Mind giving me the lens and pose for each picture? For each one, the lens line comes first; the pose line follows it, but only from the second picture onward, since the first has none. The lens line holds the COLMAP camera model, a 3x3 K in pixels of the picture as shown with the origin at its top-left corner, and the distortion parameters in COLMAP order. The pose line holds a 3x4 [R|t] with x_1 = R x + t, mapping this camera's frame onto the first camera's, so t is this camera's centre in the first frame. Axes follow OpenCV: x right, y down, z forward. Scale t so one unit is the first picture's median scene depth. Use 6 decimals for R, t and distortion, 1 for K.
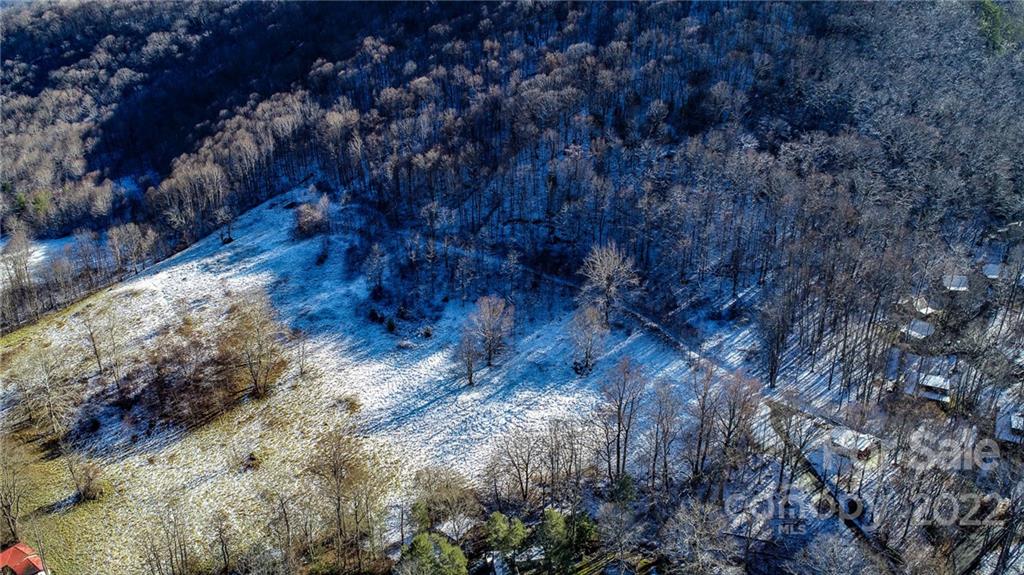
lens RADIAL K [[685.8, 0, 510.9], [0, 685.8, 290.0], [0, 0, 1]] dist [-0.001345, 0.000163]
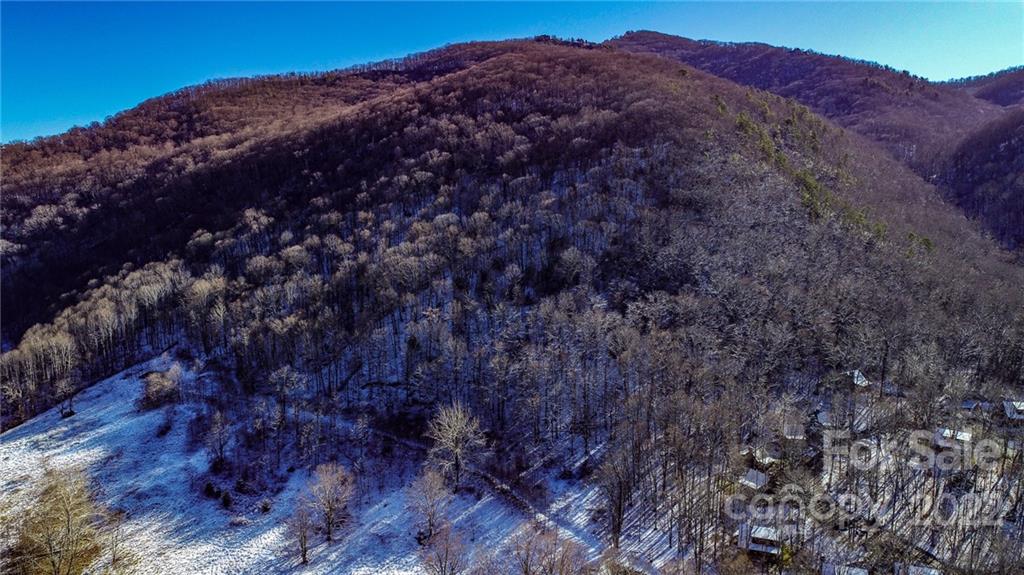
lens RADIAL K [[685.8, 0, 510.9], [0, 685.8, 290.0], [0, 0, 1]] dist [-0.001345, 0.000163]
pose [[0.994015, -0.014159, 0.108318, 0.101397], [0.039254, 0.971632, -0.233218, 0.005670], [-0.101943, 0.236075, 0.966373, -0.005554]]
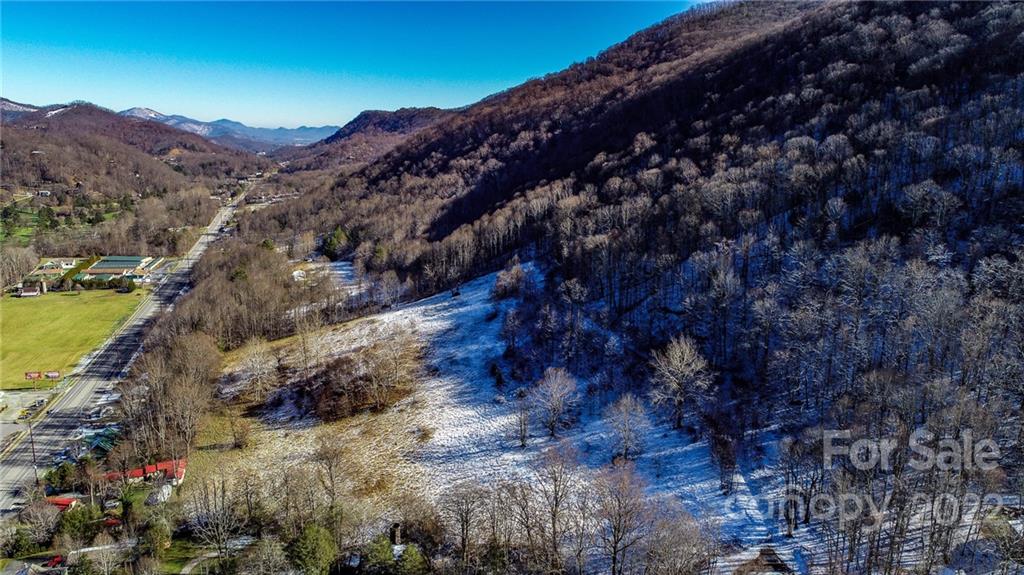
lens RADIAL K [[685.8, 0, 510.9], [0, 685.8, 290.0], [0, 0, 1]] dist [-0.001345, 0.000163]
pose [[0.808956, 0.125868, -0.574236, 0.413215], [-0.201660, 0.976955, -0.069947, -0.016427], [0.552199, 0.172384, 0.815696, 0.075200]]
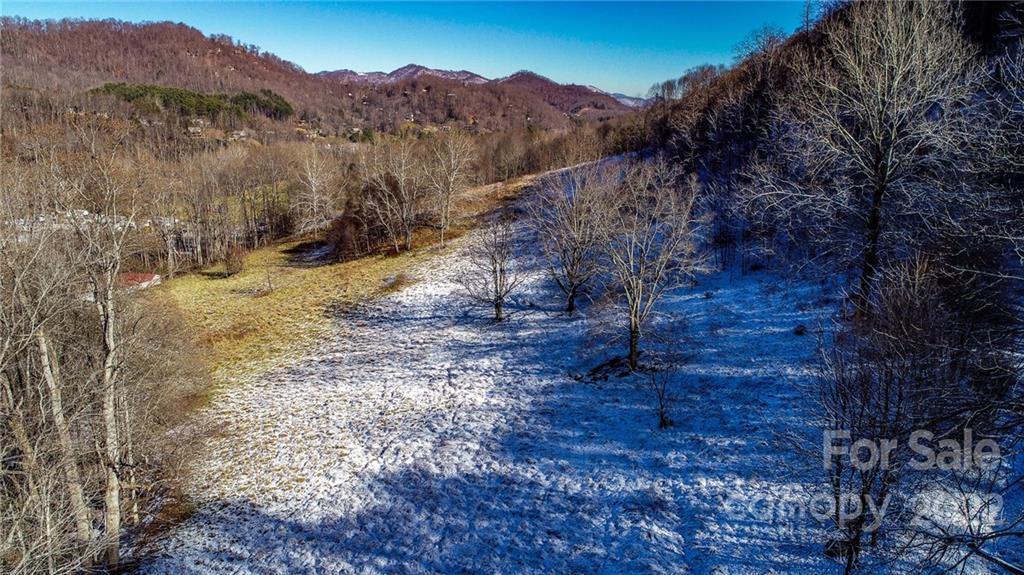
lens RADIAL K [[685.8, 0, 510.9], [0, 685.8, 290.0], [0, 0, 1]] dist [-0.001345, 0.000163]
pose [[0.339596, 0.228080, -0.912499, 0.310116], [-0.323526, 0.939282, 0.114371, 0.049852], [0.883179, 0.256377, 0.392766, 0.676425]]
